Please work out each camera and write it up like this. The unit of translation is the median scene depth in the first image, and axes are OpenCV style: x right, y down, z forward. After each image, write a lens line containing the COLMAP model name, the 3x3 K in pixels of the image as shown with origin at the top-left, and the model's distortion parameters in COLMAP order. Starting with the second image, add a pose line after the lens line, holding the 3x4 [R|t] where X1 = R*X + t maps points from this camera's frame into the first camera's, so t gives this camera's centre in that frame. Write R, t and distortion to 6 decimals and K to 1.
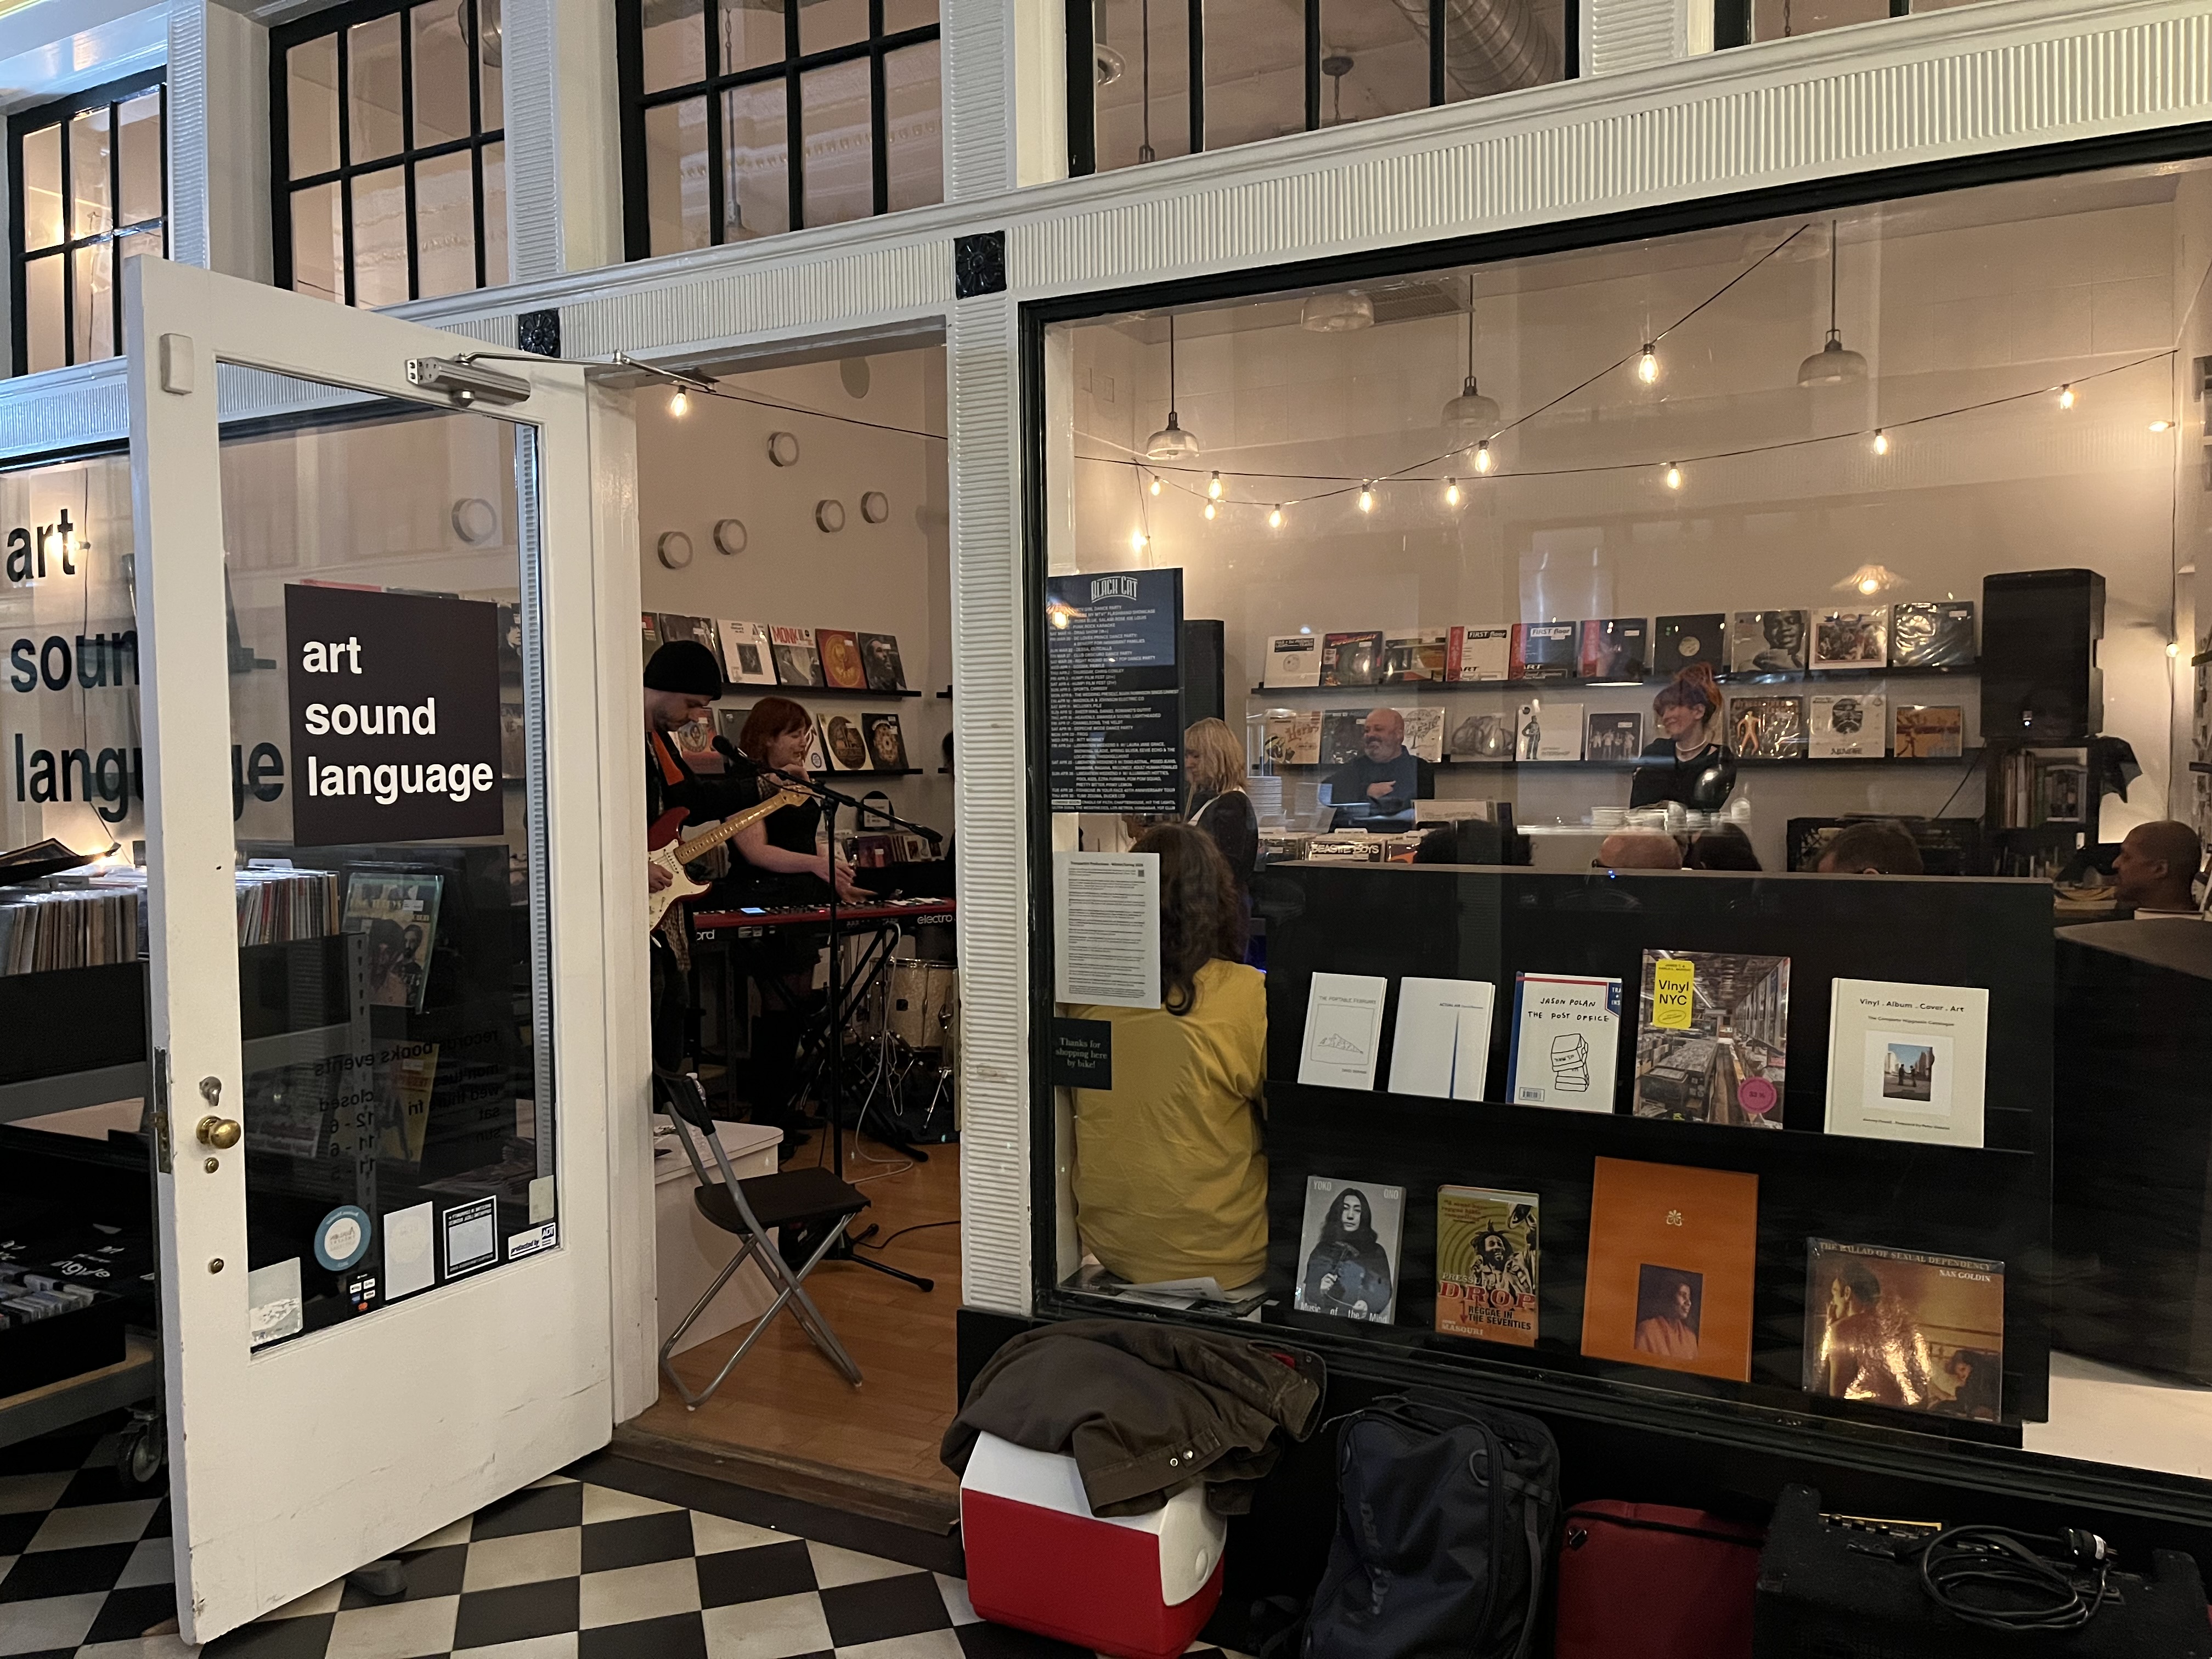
lens RADIAL K [[1678.8, 0, 1106.0], [0, 1678.8, 829.5], [0, 0, 1]] dist [-0.000525, 0.001318]
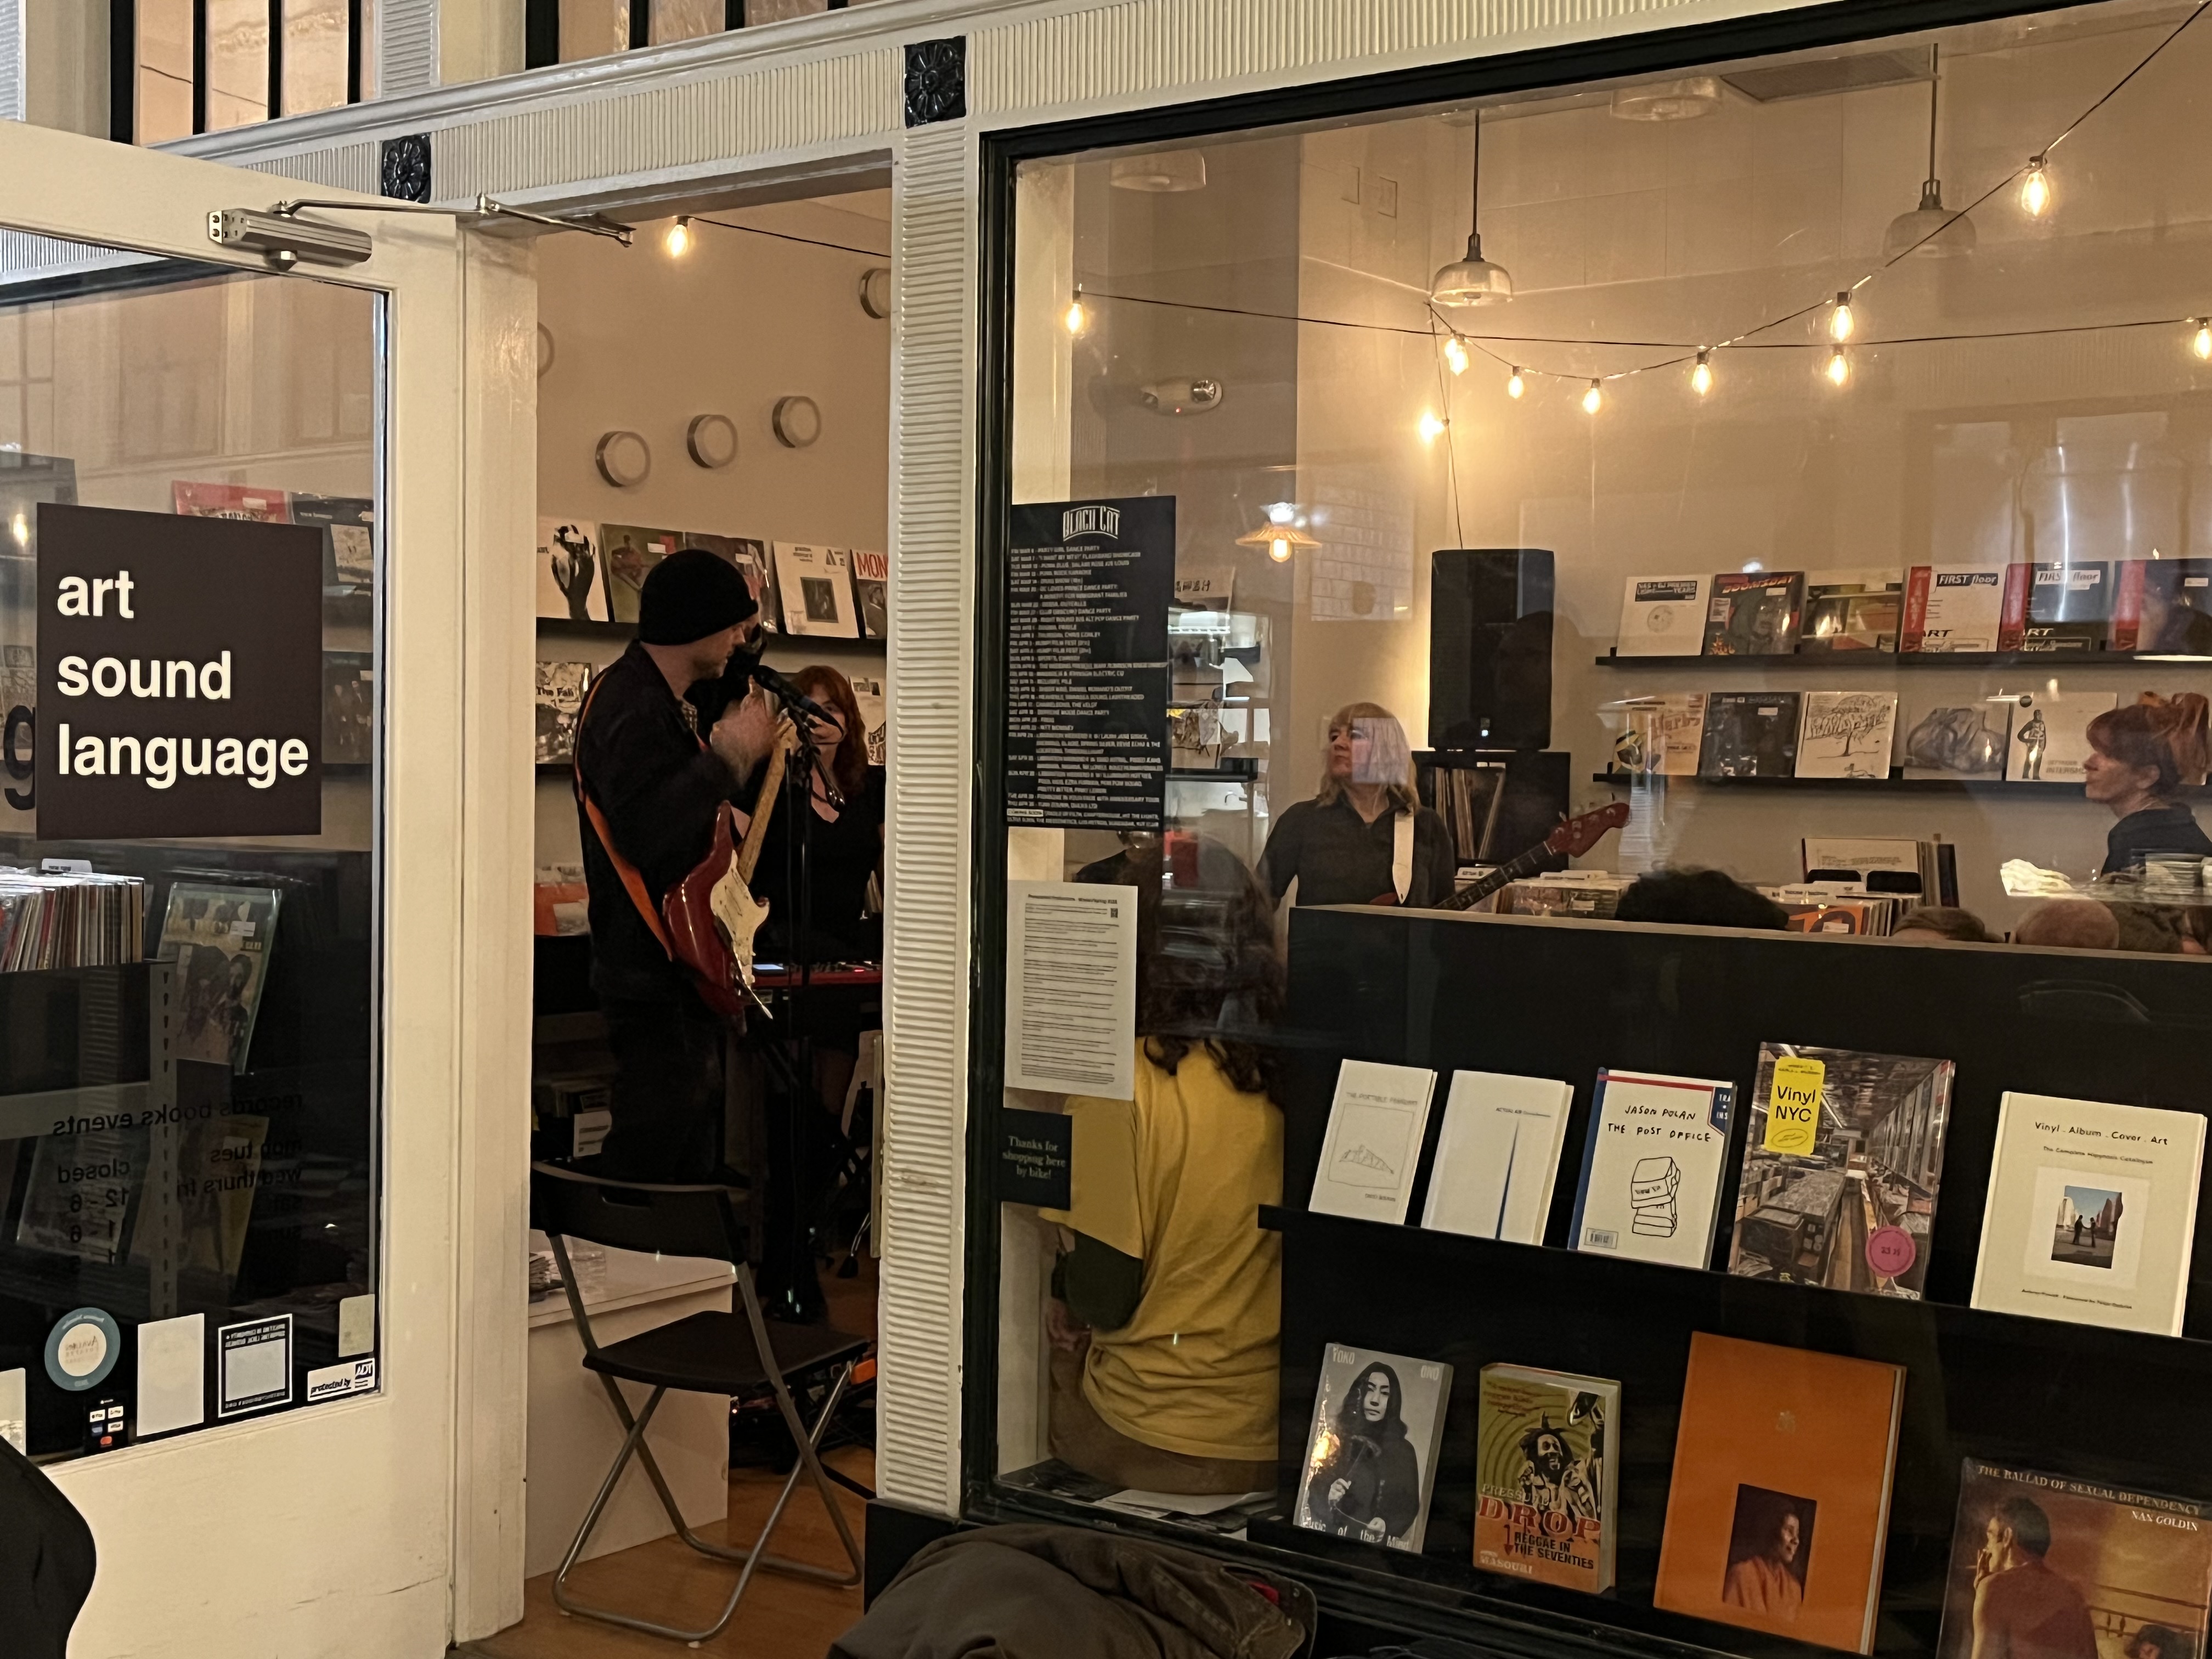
lens RADIAL K [[2674.4, 0, 1106.3], [0, 2674.4, 820.9], [0, 0, 1]] dist [0.005392, -0.063895]
pose [[0.987642, 0.031020, -0.153628, 0.191404], [-0.033737, 0.999316, -0.015112, 0.003694], [0.153055, 0.020109, 0.988013, -0.144783]]
